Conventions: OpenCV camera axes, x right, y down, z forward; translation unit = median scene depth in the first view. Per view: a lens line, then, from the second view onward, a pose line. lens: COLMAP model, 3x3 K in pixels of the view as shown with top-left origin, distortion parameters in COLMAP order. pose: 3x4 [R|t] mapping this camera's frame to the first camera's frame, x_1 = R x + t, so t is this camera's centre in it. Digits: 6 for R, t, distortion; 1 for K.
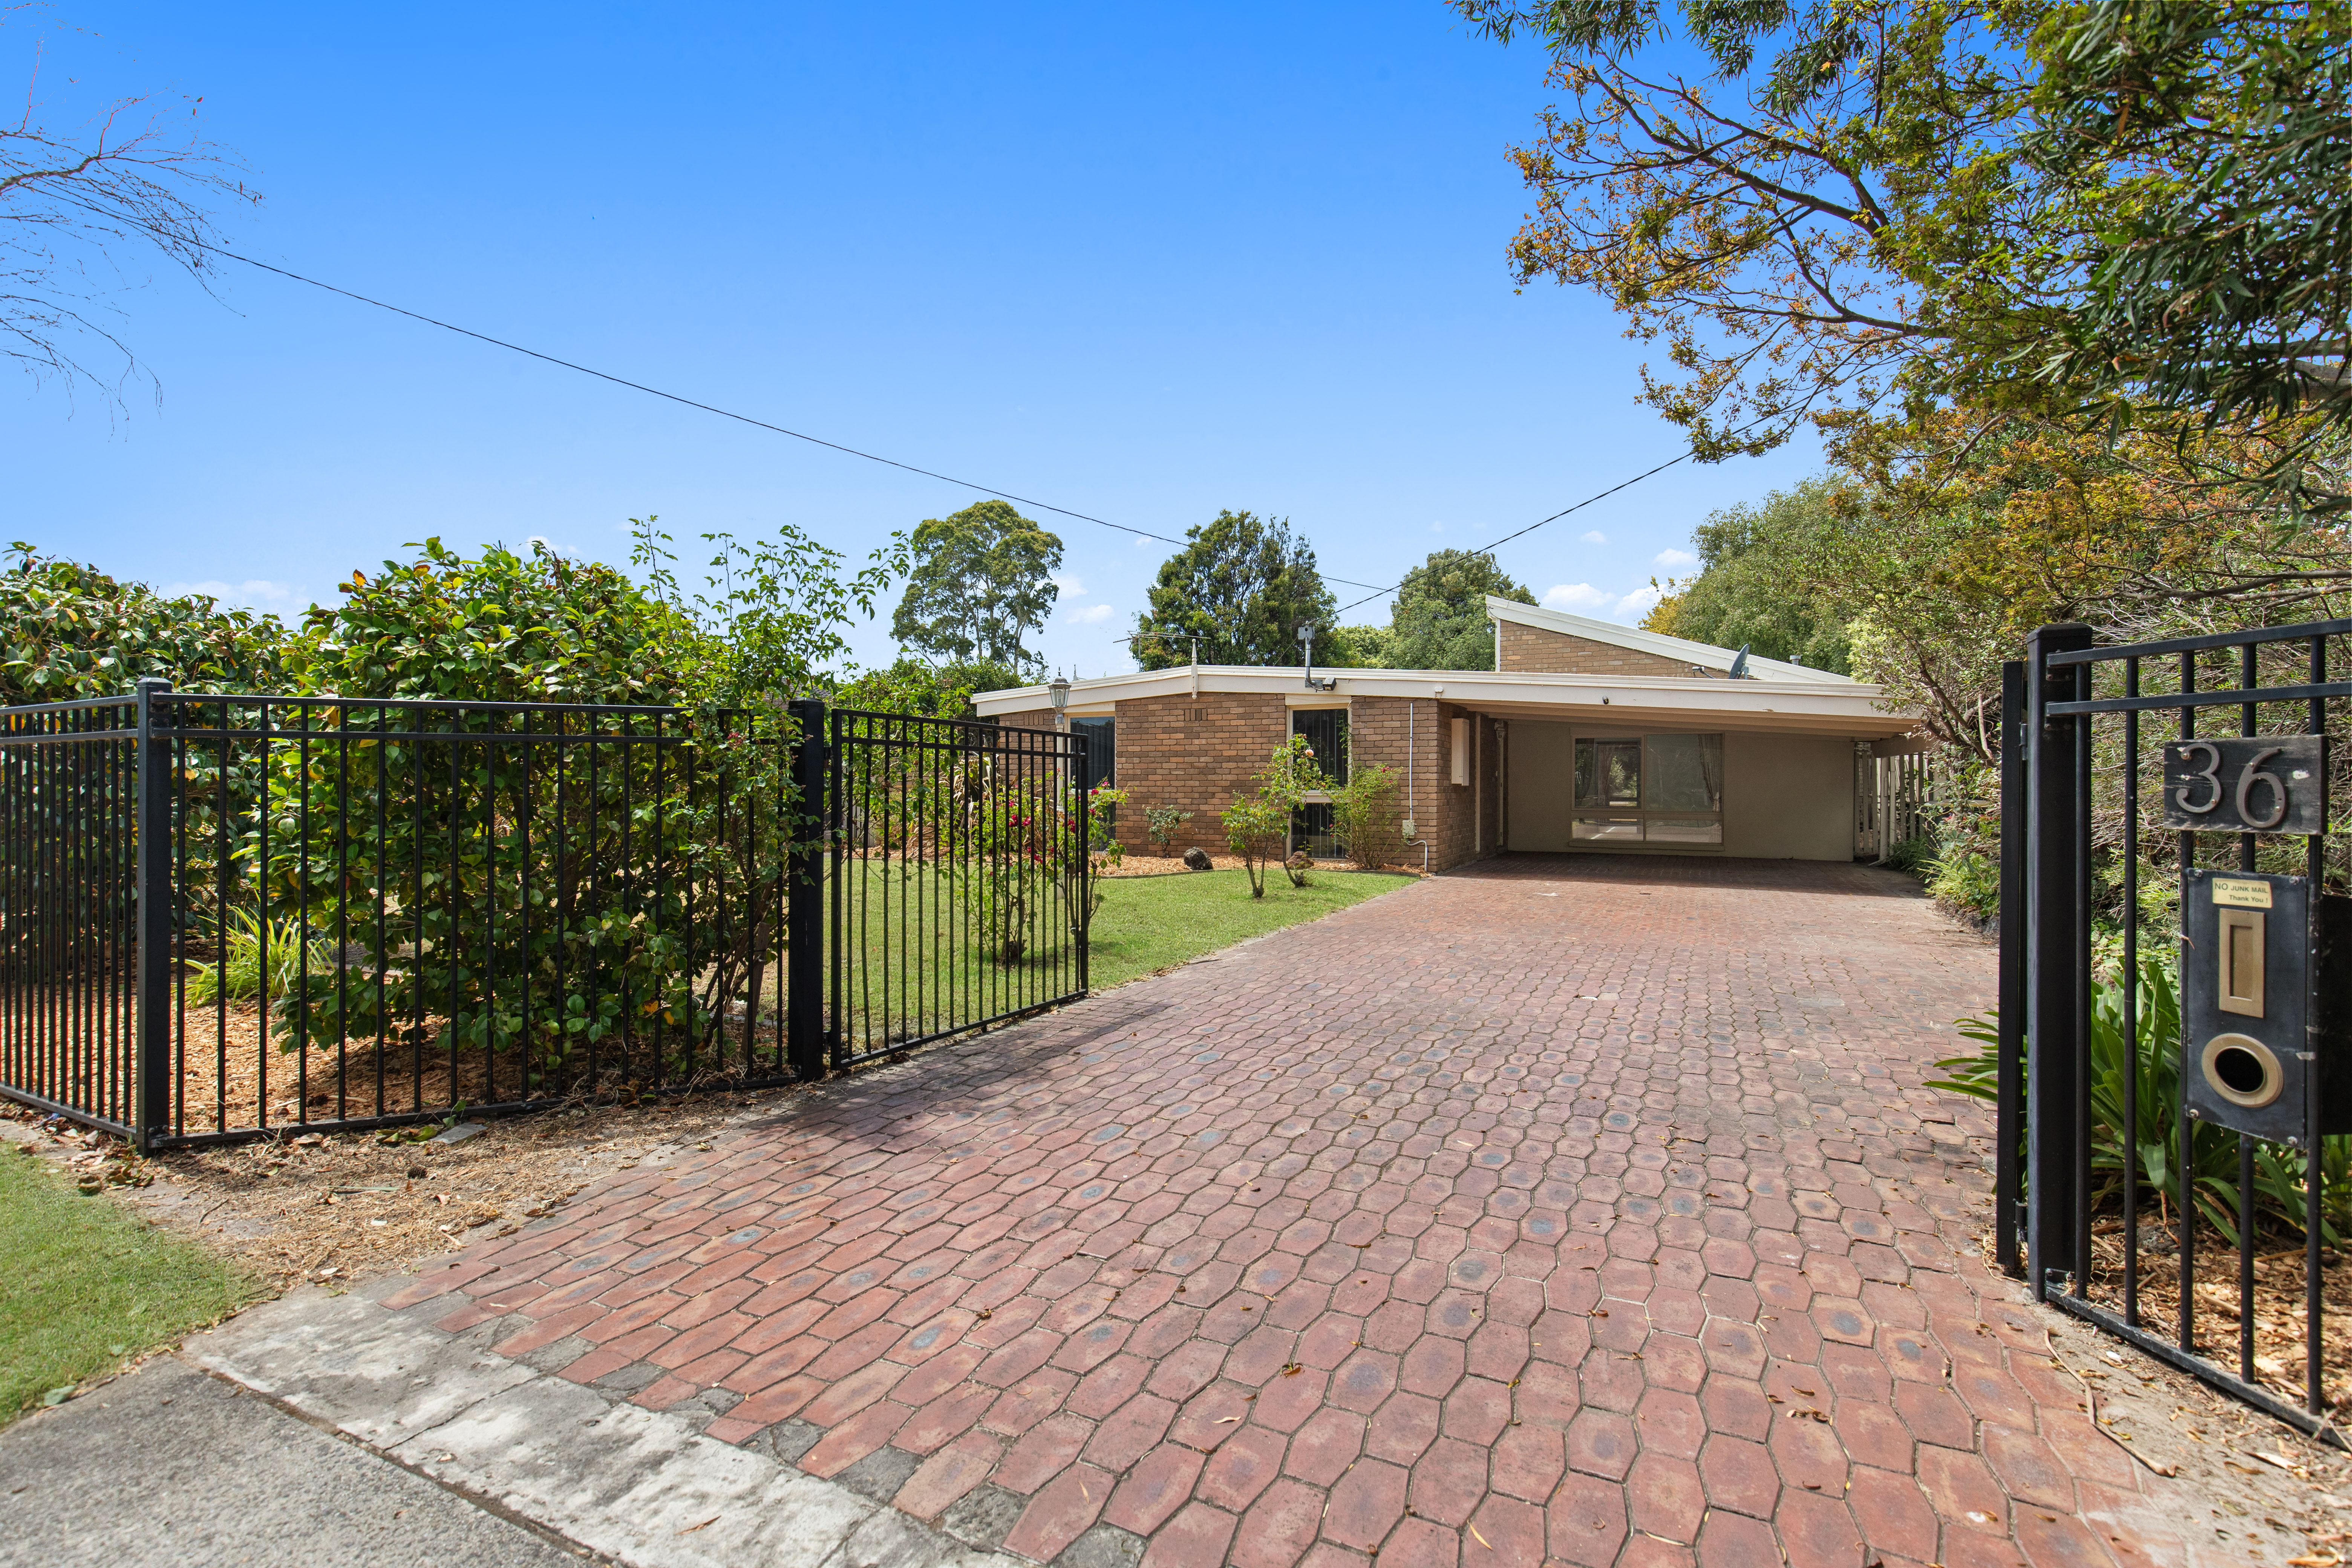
lens RADIAL K [[1133.2, 0, 1135.3], [0, 1133.2, 796.7], [0, 0, 1]] dist [0.010648, 0.000157]
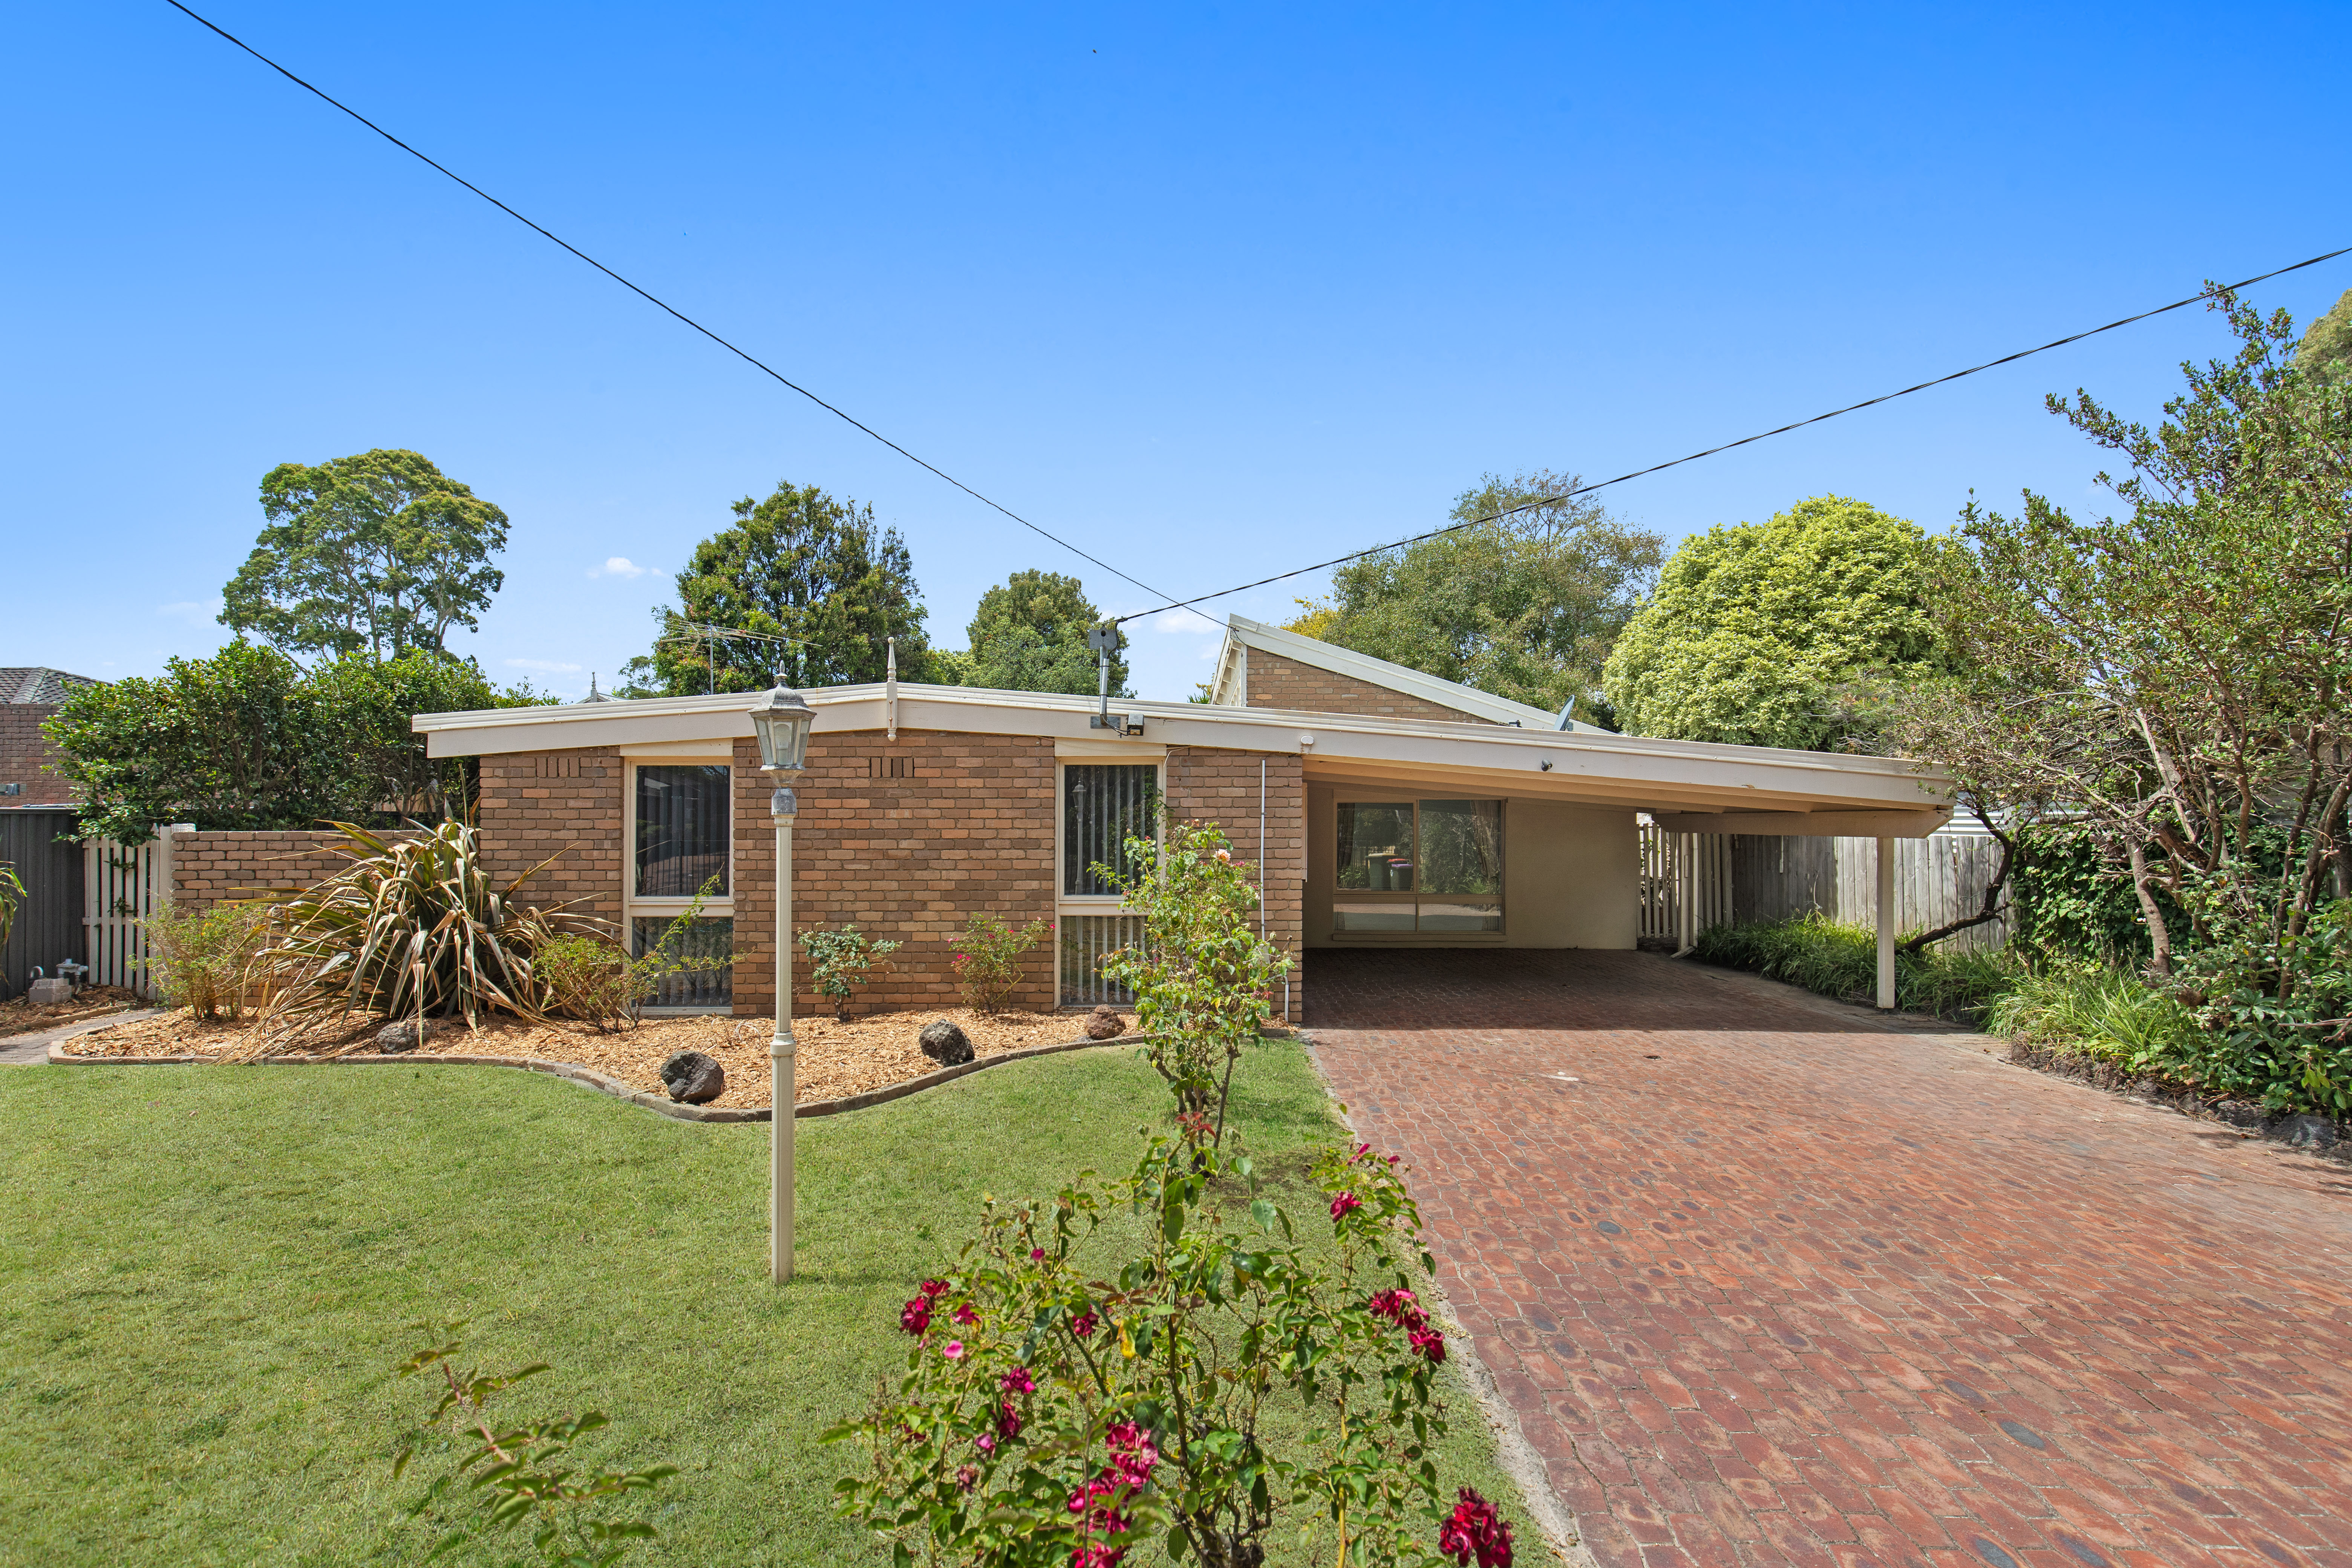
lens RADIAL K [[1074.2, 0, 1139.1], [0, 1074.2, 796.9], [0, 0, 1]] dist [0.004776, 0.000131]
pose [[0.880436, 0.004597, 0.474142, -0.048299], [0.006527, 0.999741, -0.021812, -0.022414], [-0.474119, 0.022298, 0.880178, 0.229907]]
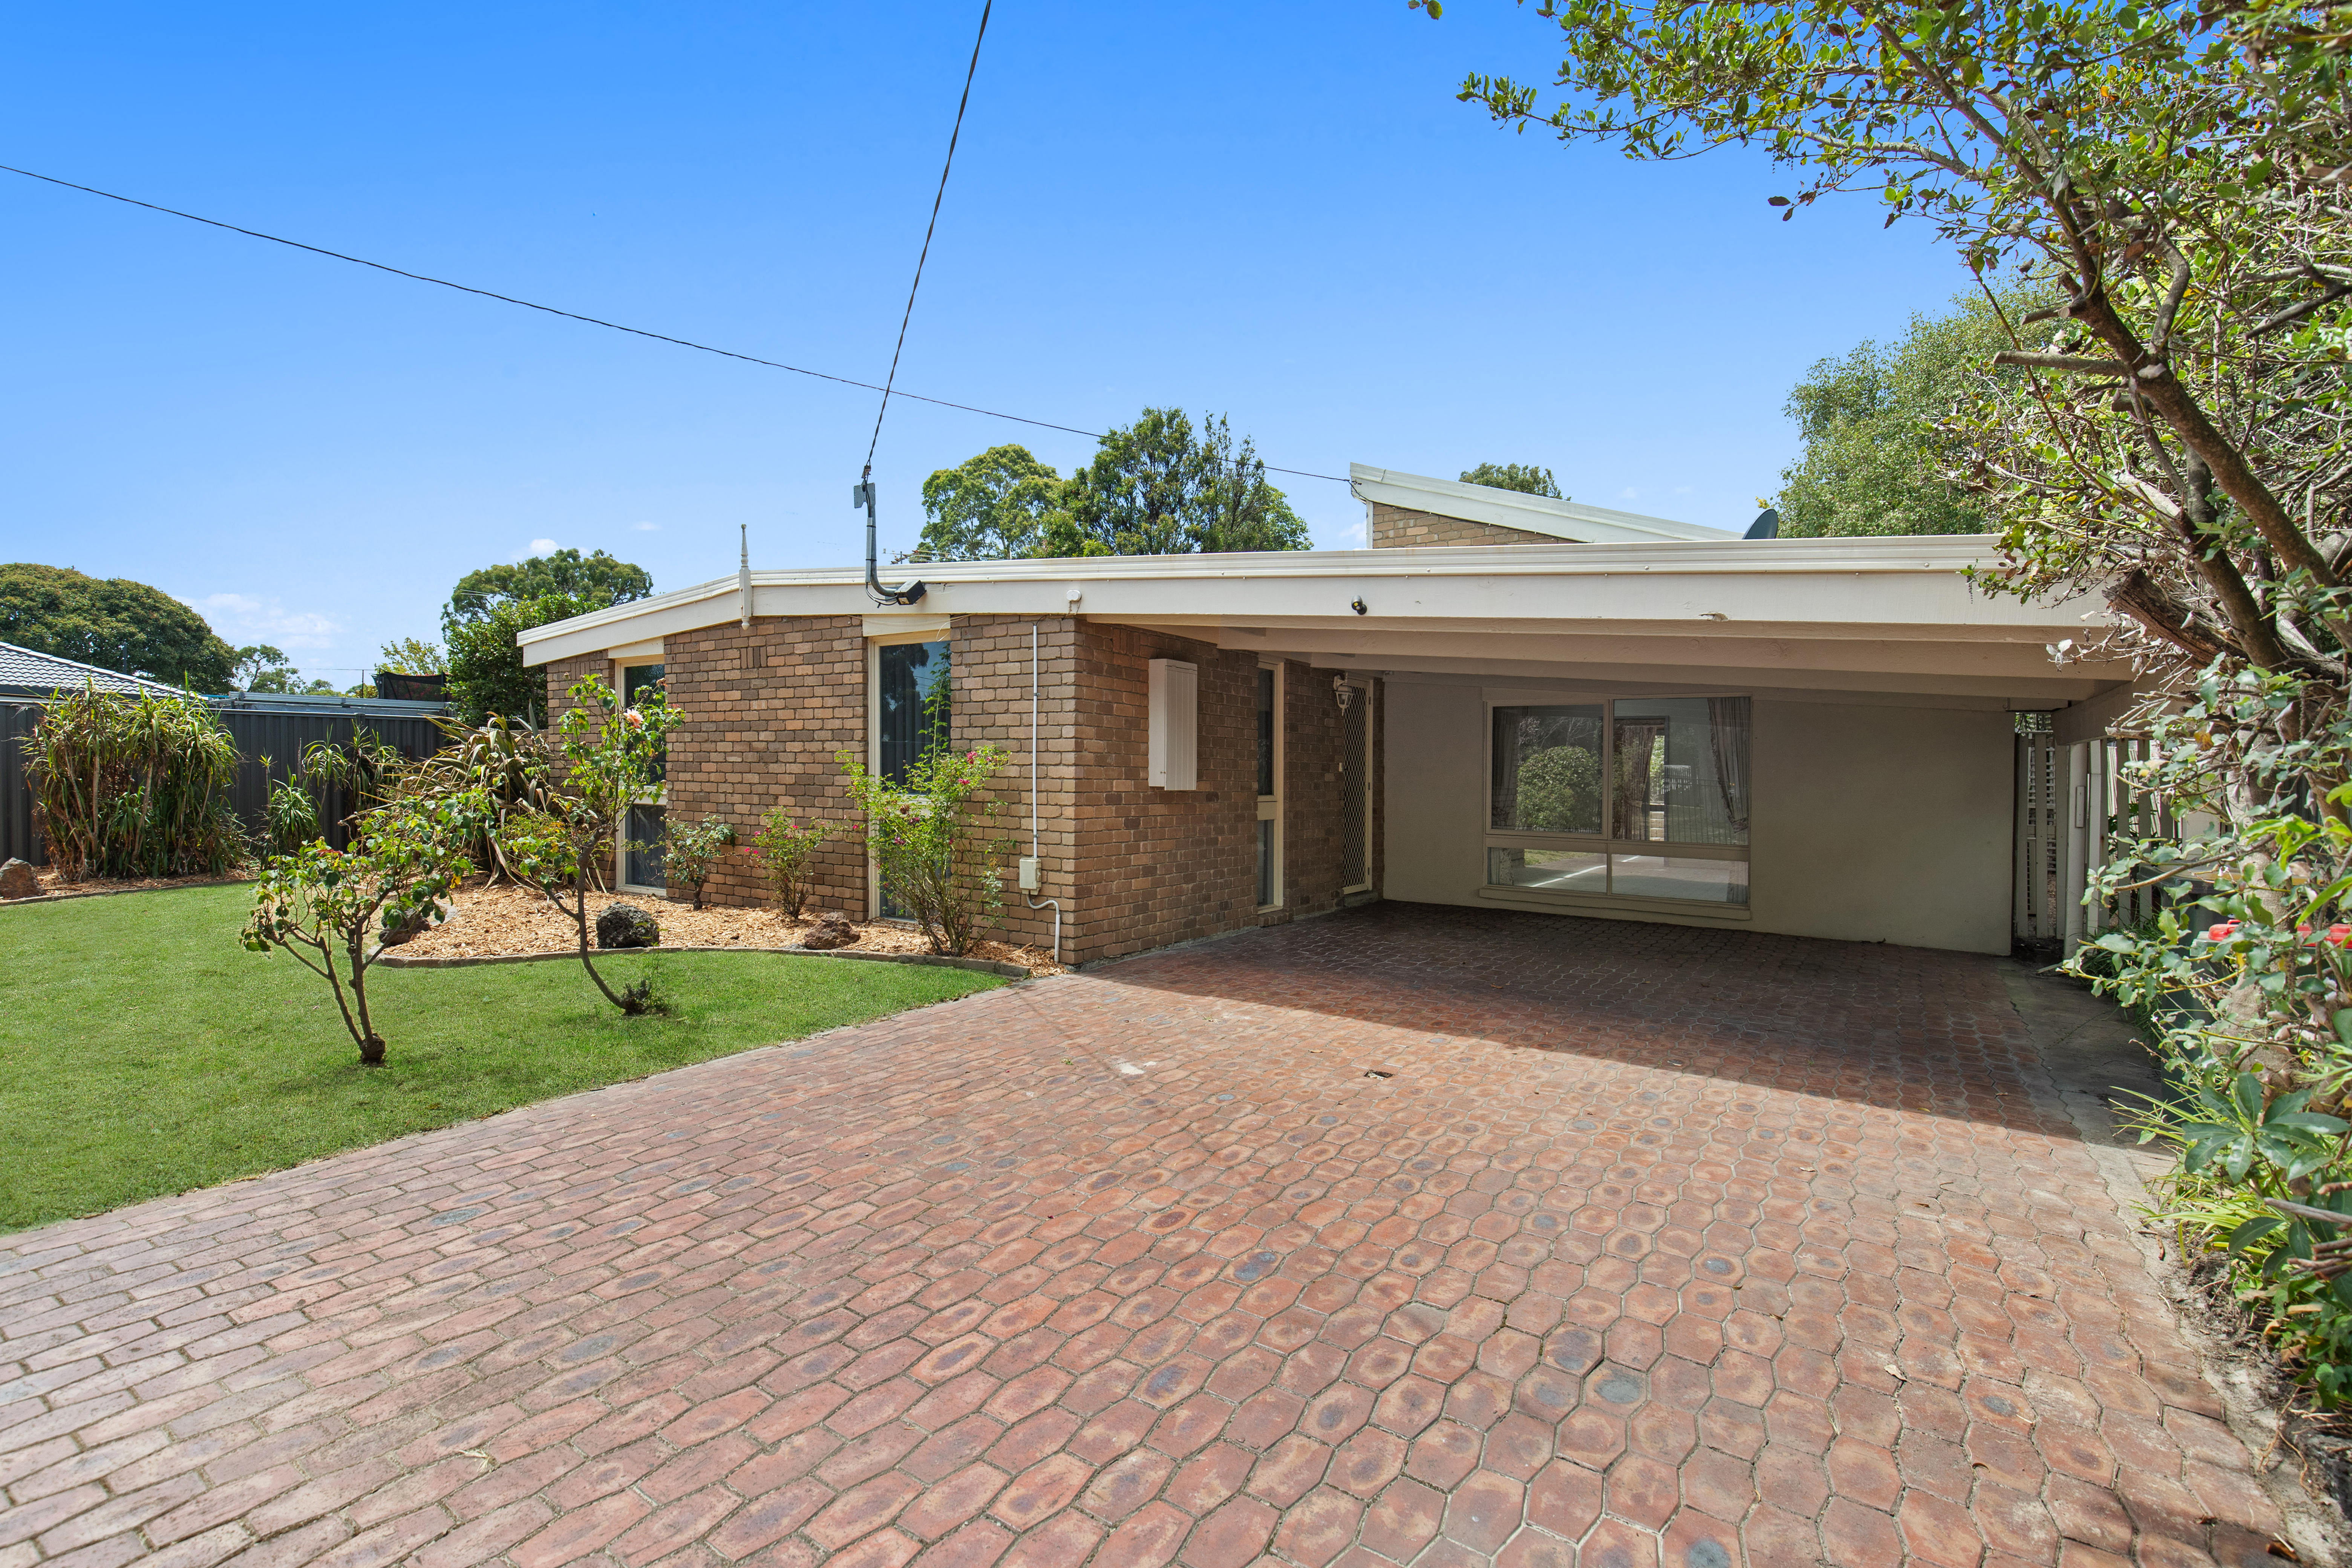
lens RADIAL K [[1126.1, 0, 1163.0], [0, 1126.1, 784.5], [0, 0, 1]] dist [0.006600, 0.000178]
pose [[0.990775, 0.013558, -0.134836, 0.168502], [-0.013277, 0.999907, 0.002979, -0.006636], [0.134864, -0.001161, 0.990863, 0.235963]]
